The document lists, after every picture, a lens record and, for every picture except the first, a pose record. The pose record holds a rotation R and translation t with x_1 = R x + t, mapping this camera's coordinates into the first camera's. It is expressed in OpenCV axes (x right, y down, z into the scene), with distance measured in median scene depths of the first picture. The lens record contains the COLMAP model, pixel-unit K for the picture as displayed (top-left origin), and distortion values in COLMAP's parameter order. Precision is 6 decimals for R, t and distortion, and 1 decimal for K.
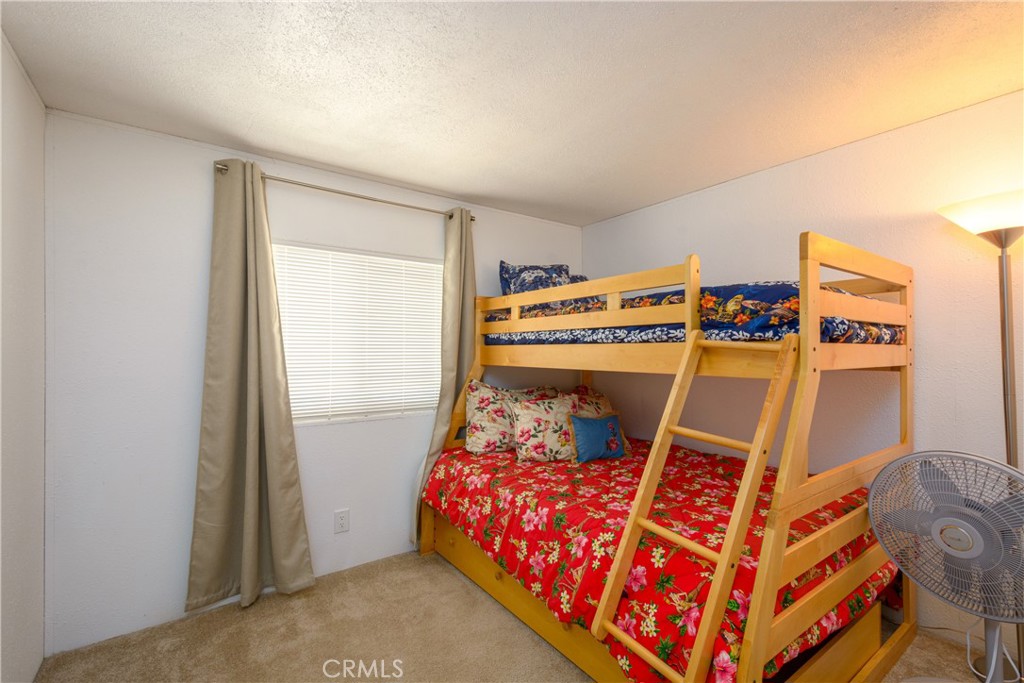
lens RADIAL K [[444.9, 0, 513.3], [0, 444.9, 347.0], [0, 0, 1]] dist [0.008204, -0.000905]
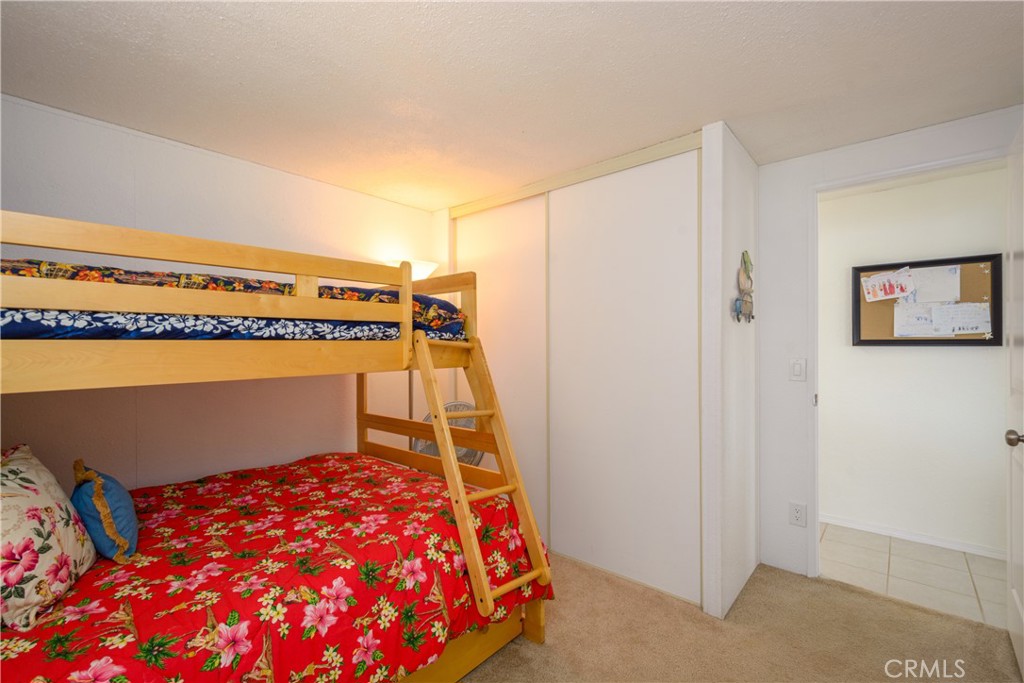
lens RADIAL K [[444.9, 0, 515.2], [0, 444.9, 341.4], [0, 0, 1]] dist [0.008204, -0.000905]
pose [[-0.224021, 0.010559, 0.974527, -0.632690], [0.001390, 0.999944, -0.010515, 0.002651], [-0.974583, -0.001001, -0.224023, 0.845580]]
